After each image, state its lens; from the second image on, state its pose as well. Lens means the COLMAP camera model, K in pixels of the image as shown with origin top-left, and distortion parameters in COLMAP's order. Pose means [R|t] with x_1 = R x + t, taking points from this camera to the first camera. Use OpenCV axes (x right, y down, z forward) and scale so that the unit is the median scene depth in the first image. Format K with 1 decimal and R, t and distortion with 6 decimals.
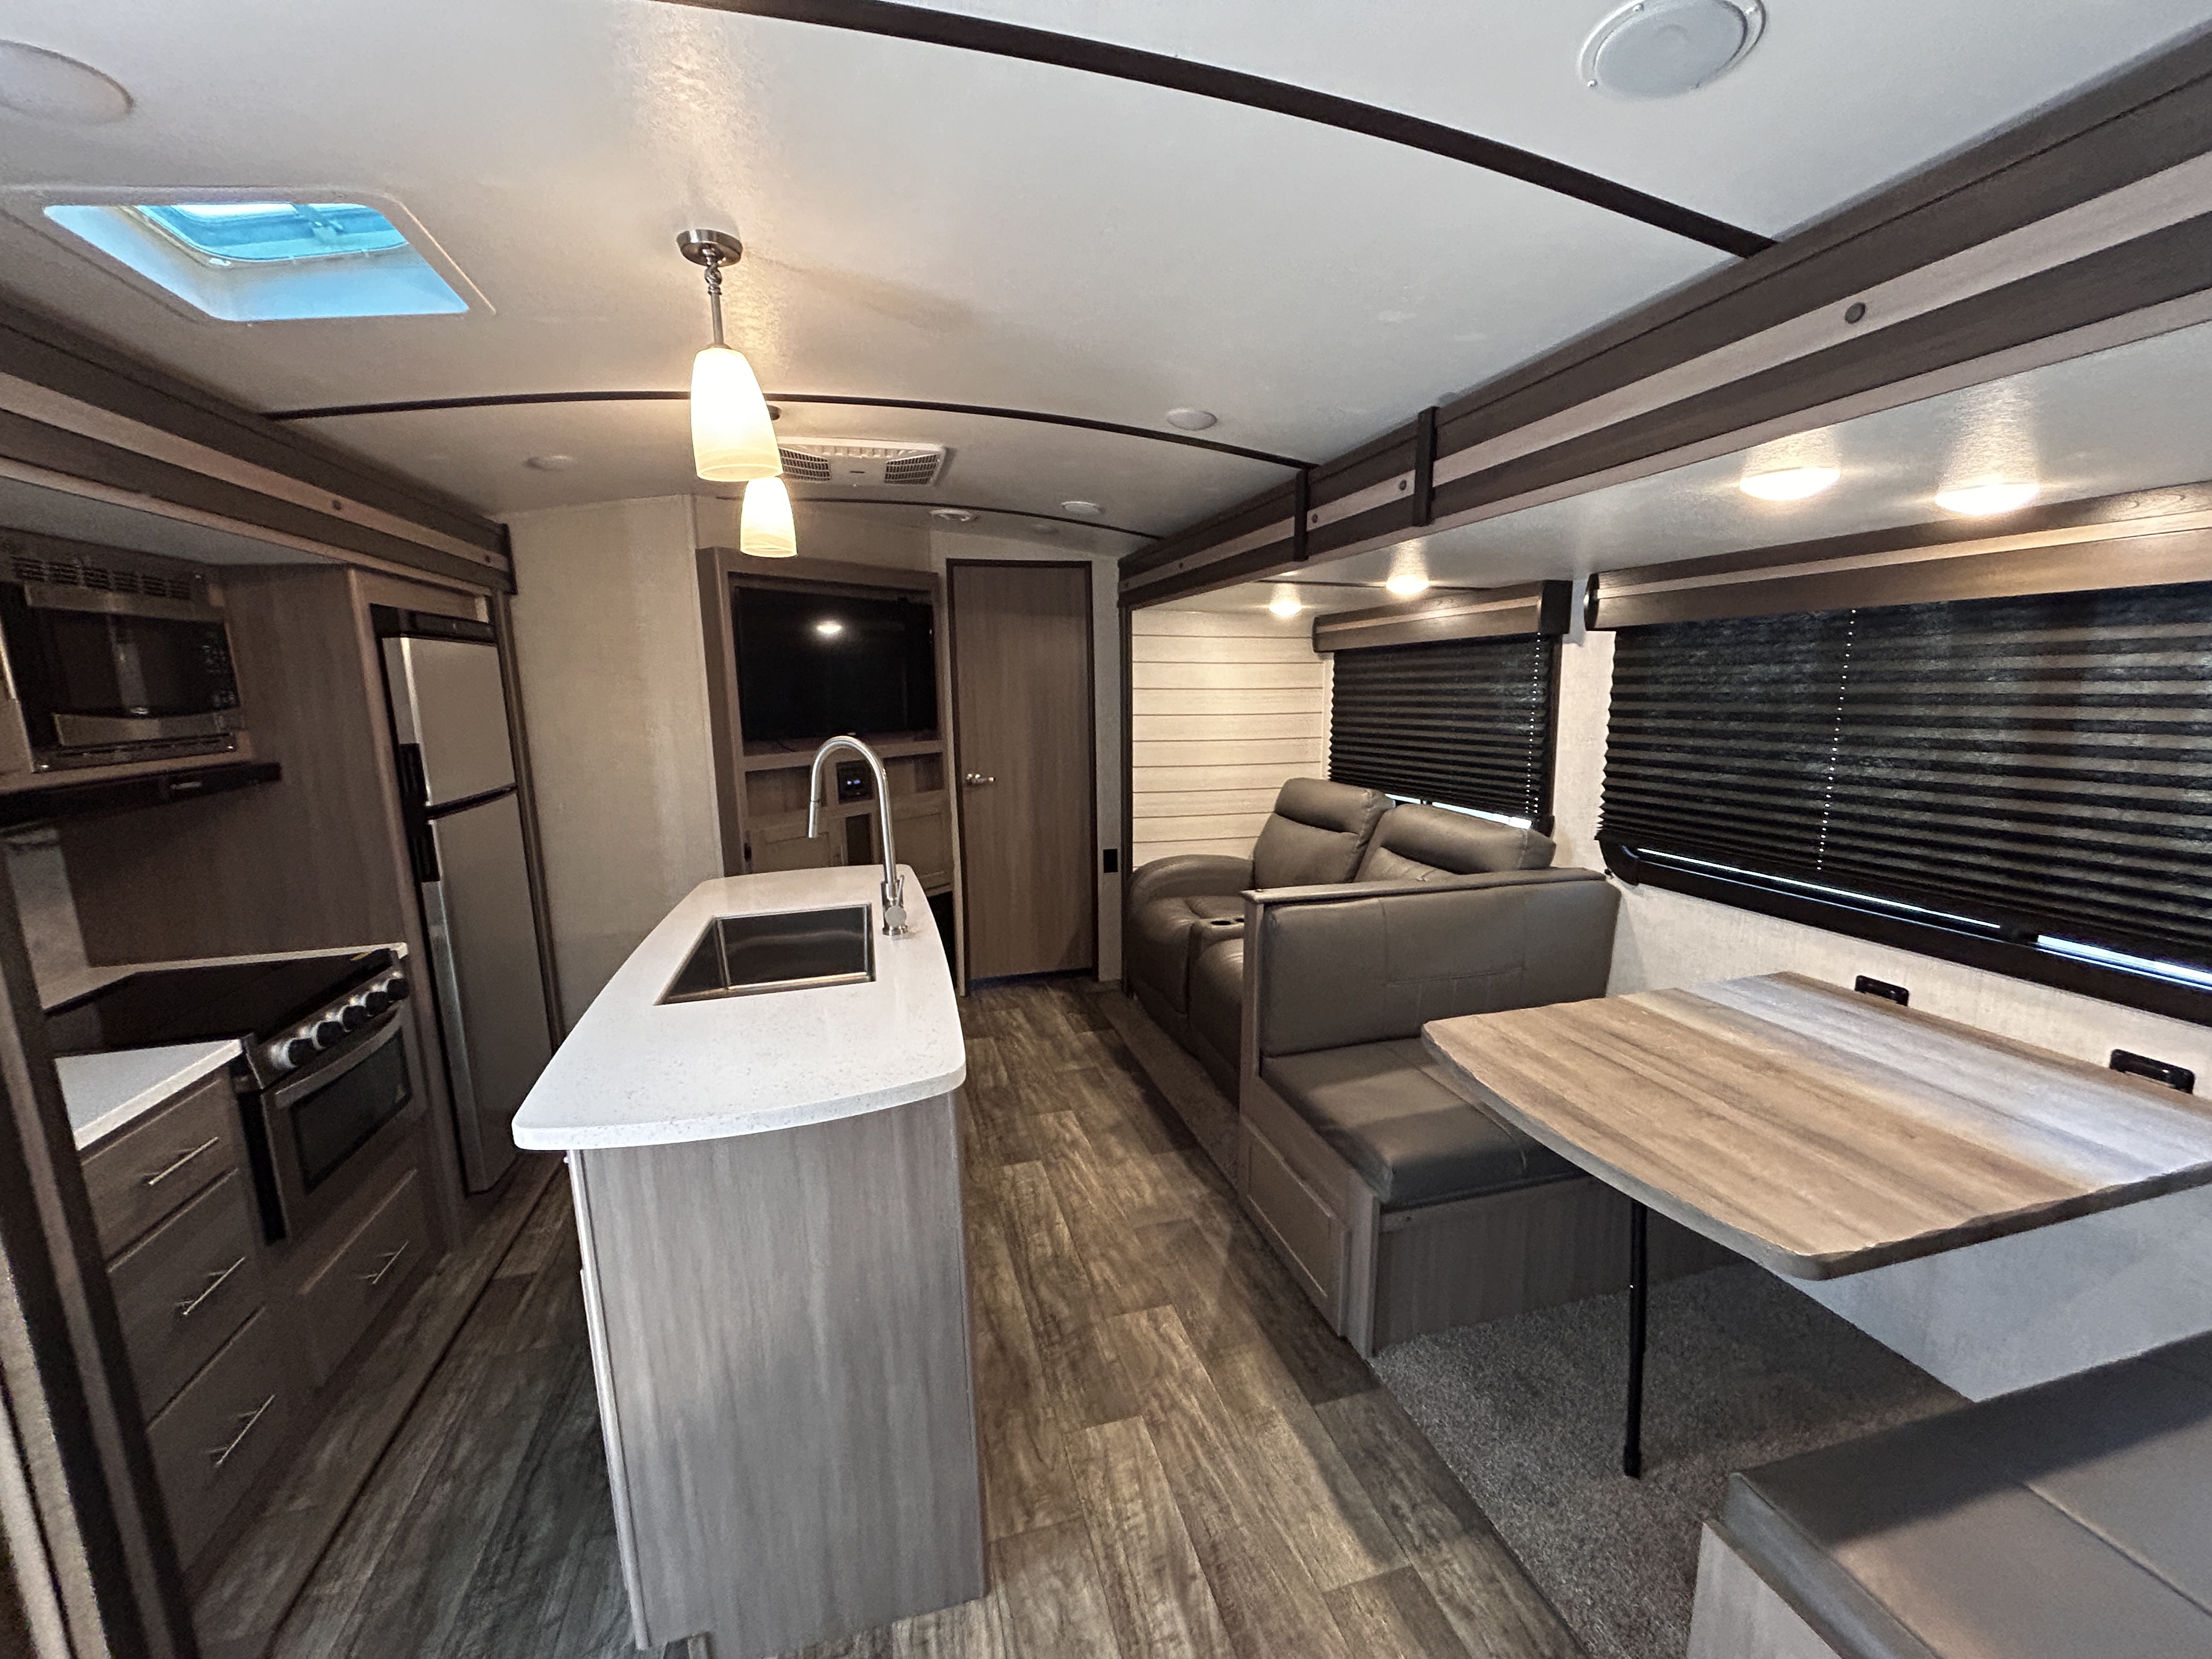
lens RADIAL K [[895.2, 0, 1099.2], [0, 895.2, 830.7], [0, 0, 1]] dist [0.000875, 0.000528]
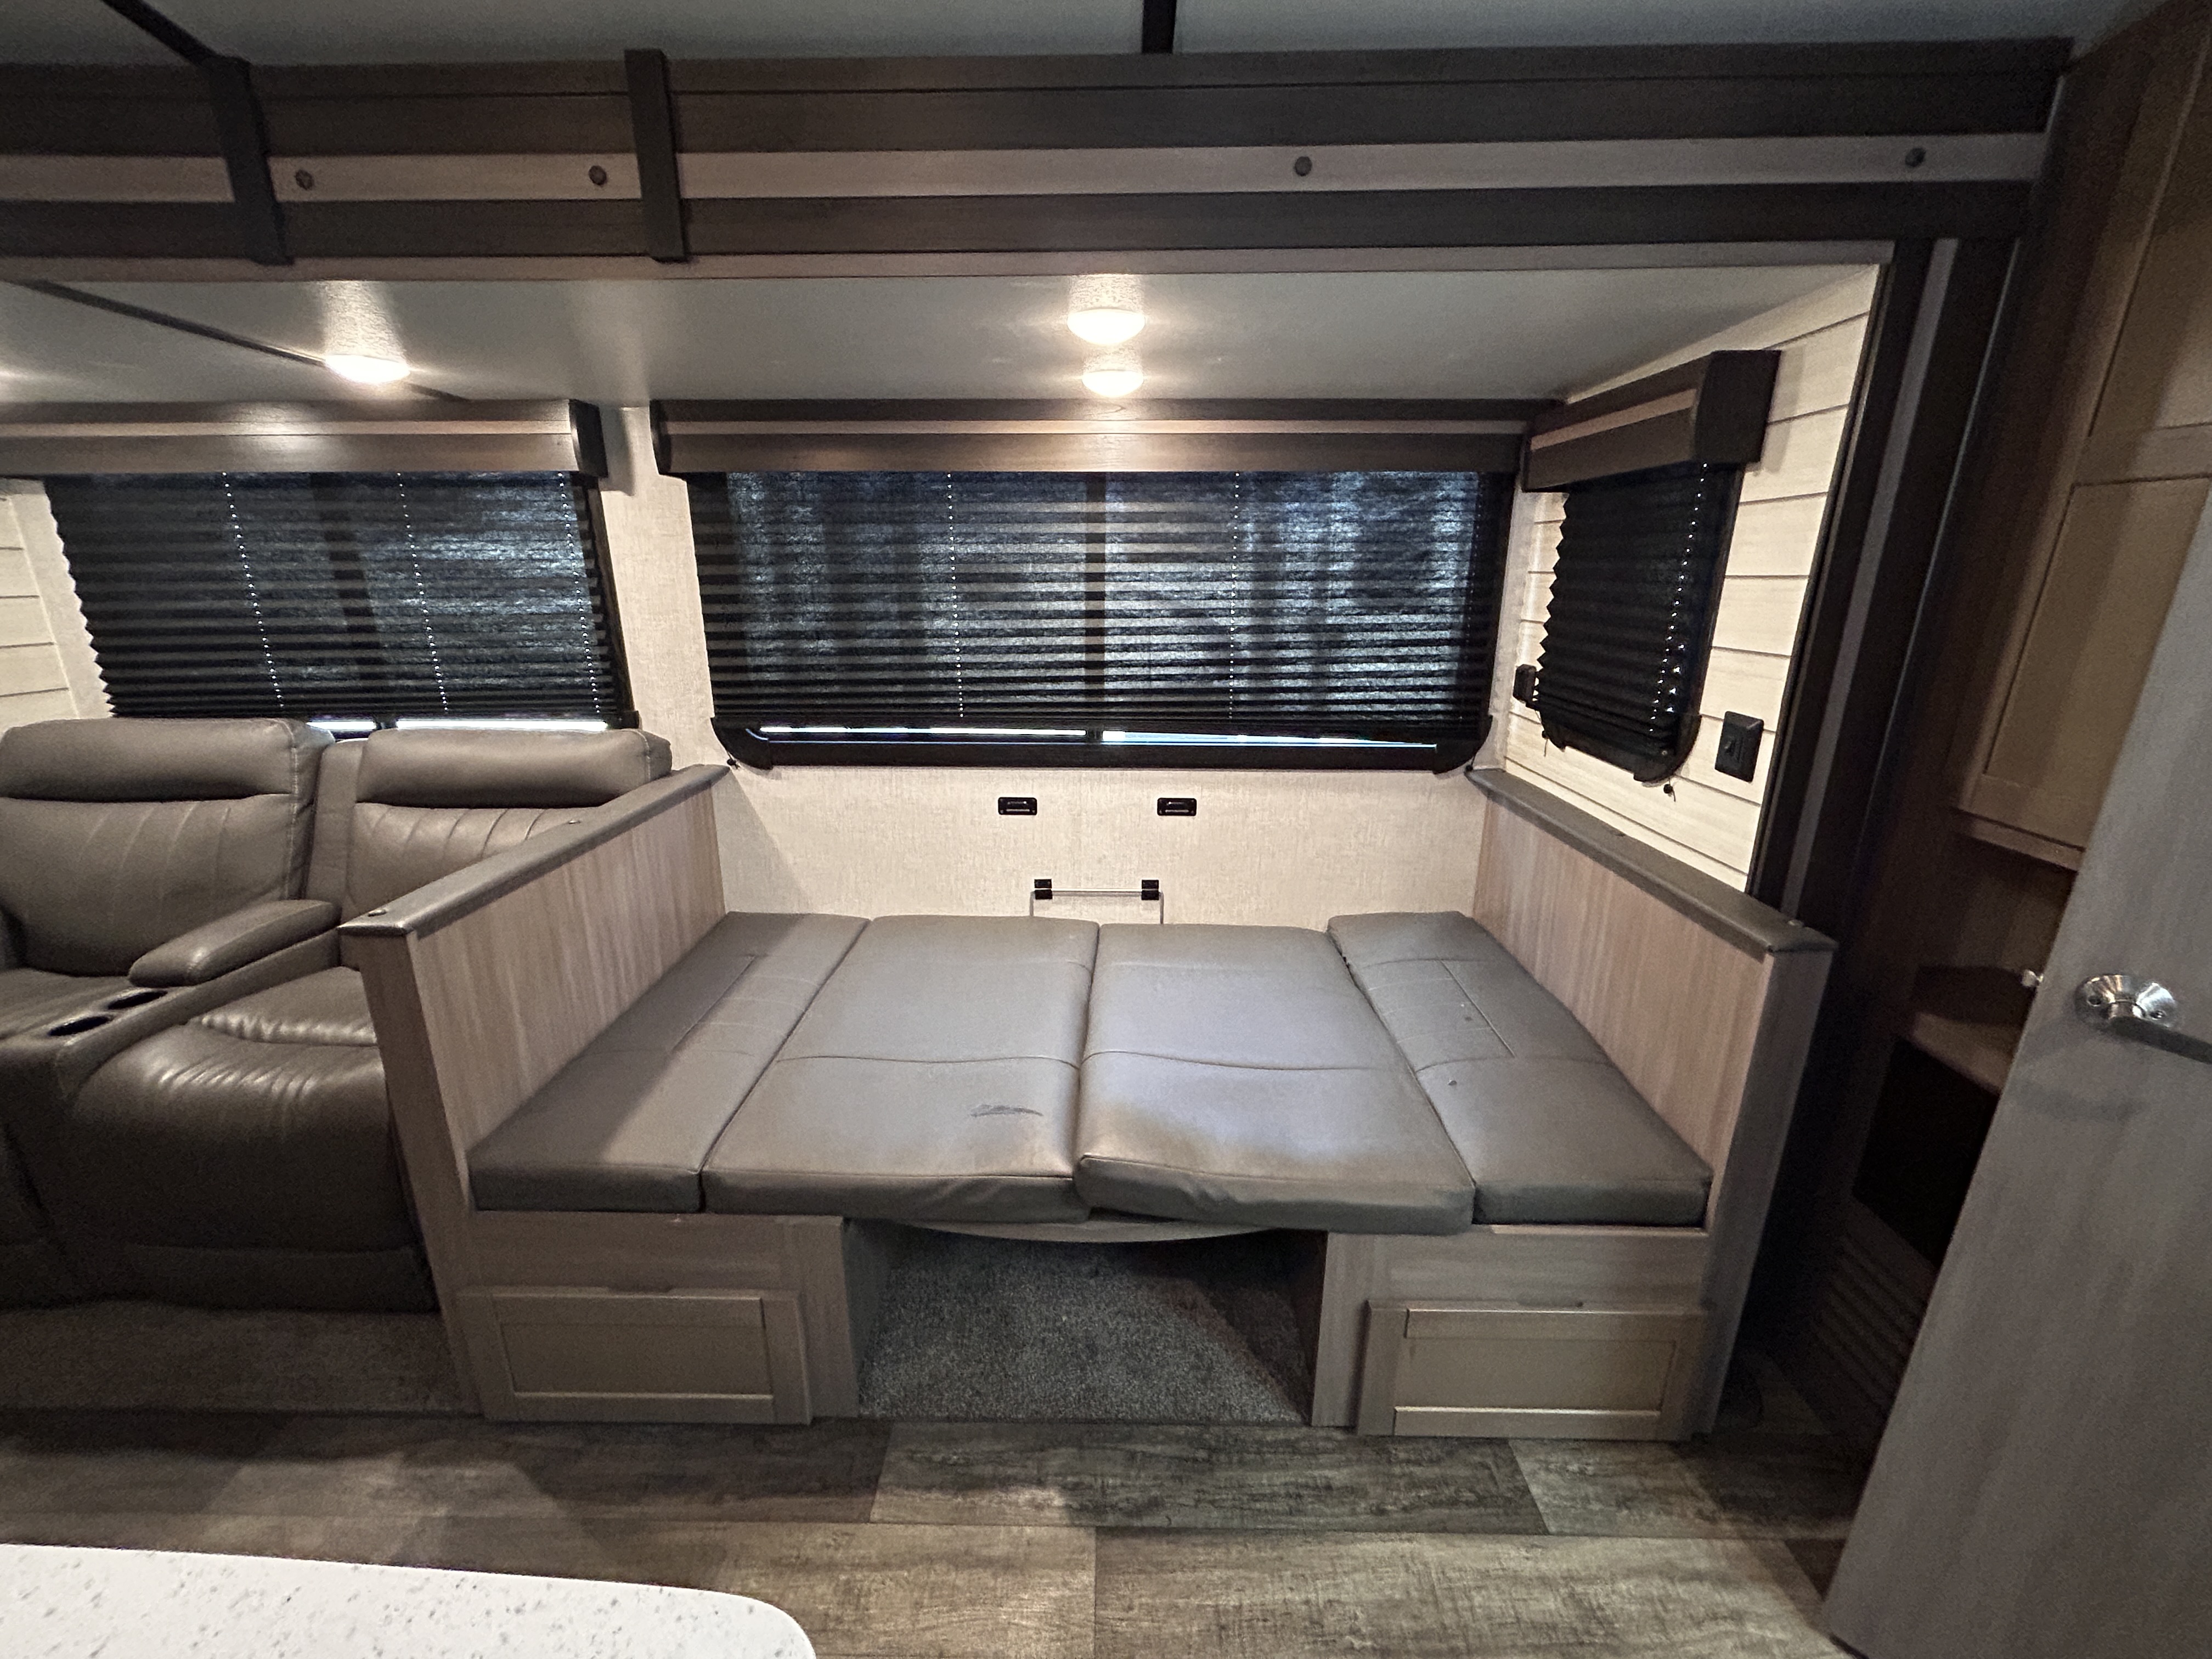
lens RADIAL K [[895.2, 0, 1099.2], [0, 895.2, 830.7], [0, 0, 1]] dist [0.000875, 0.000528]
pose [[0.275883, -0.261203, 0.925020, -0.237377], [0.153275, 0.962009, 0.225934, -0.046070], [-0.948892, 0.079451, 0.305437, 0.525434]]
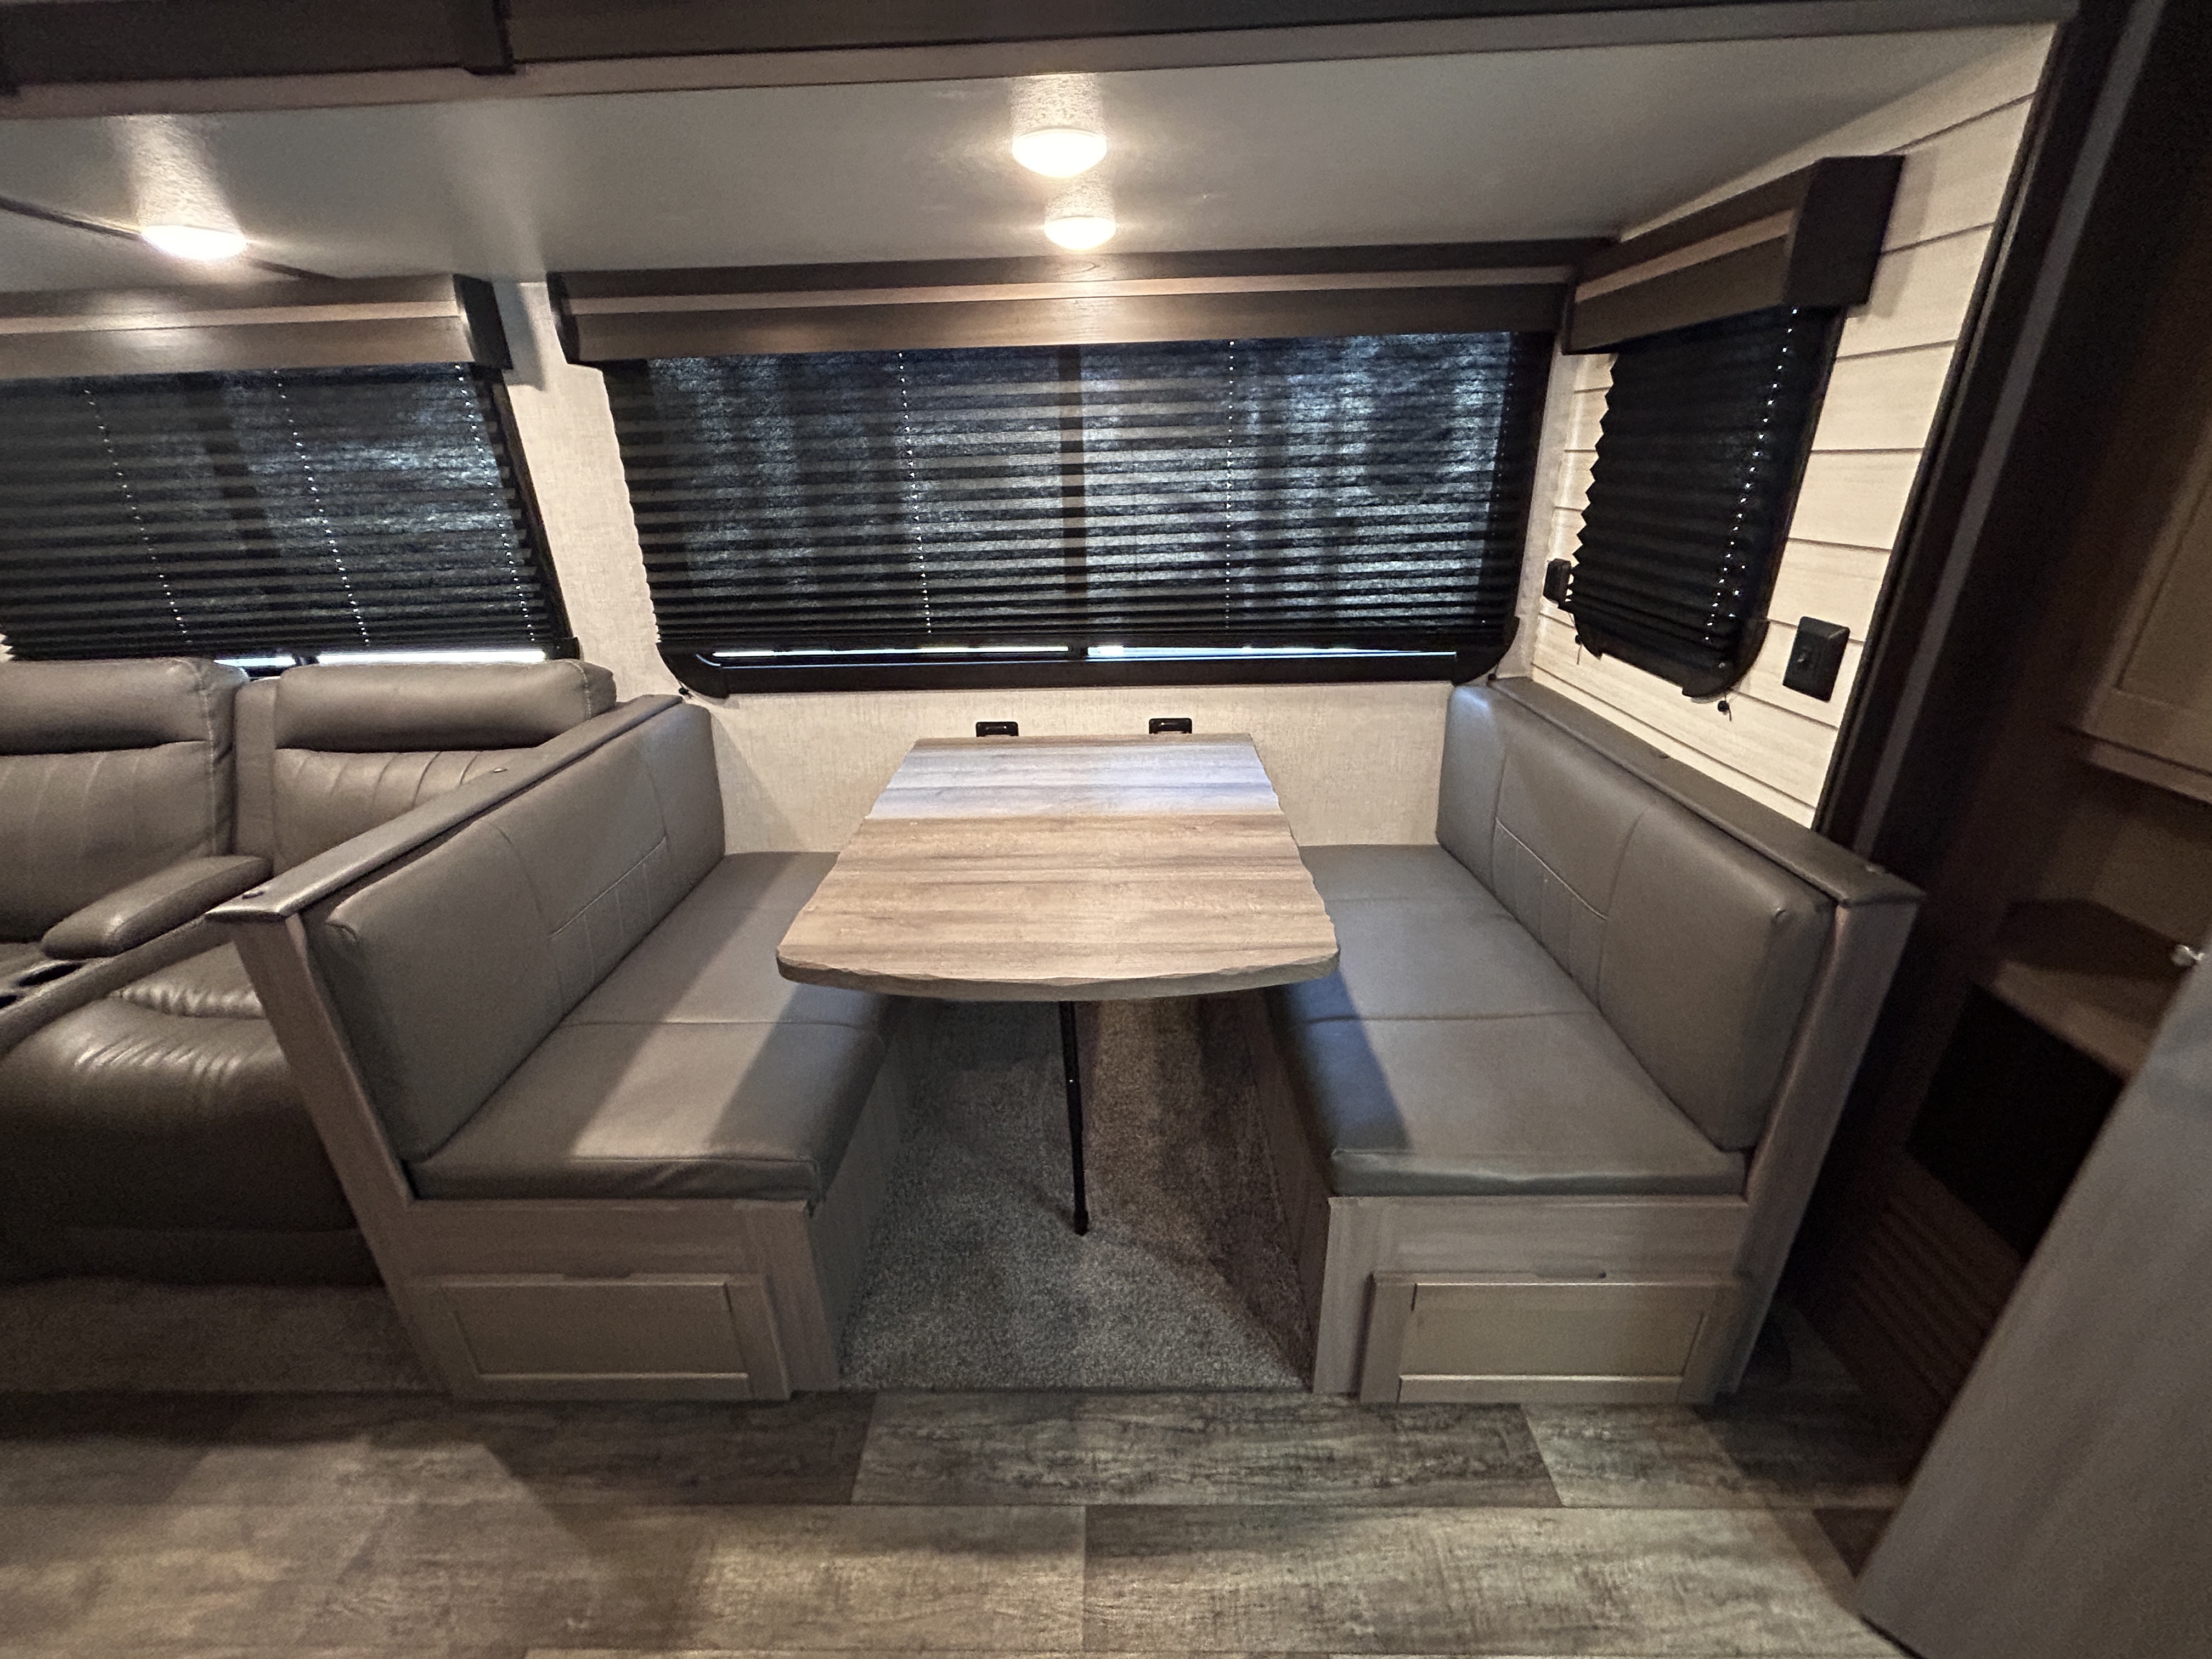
lens RADIAL K [[895.2, 0, 1099.2], [0, 895.2, 830.7], [0, 0, 1]] dist [0.000875, 0.000528]
pose [[0.278145, -0.370766, 0.886097, -0.134957], [0.179834, 0.926288, 0.331134, -0.052819], [-0.943555, 0.067247, 0.324319, 0.524486]]
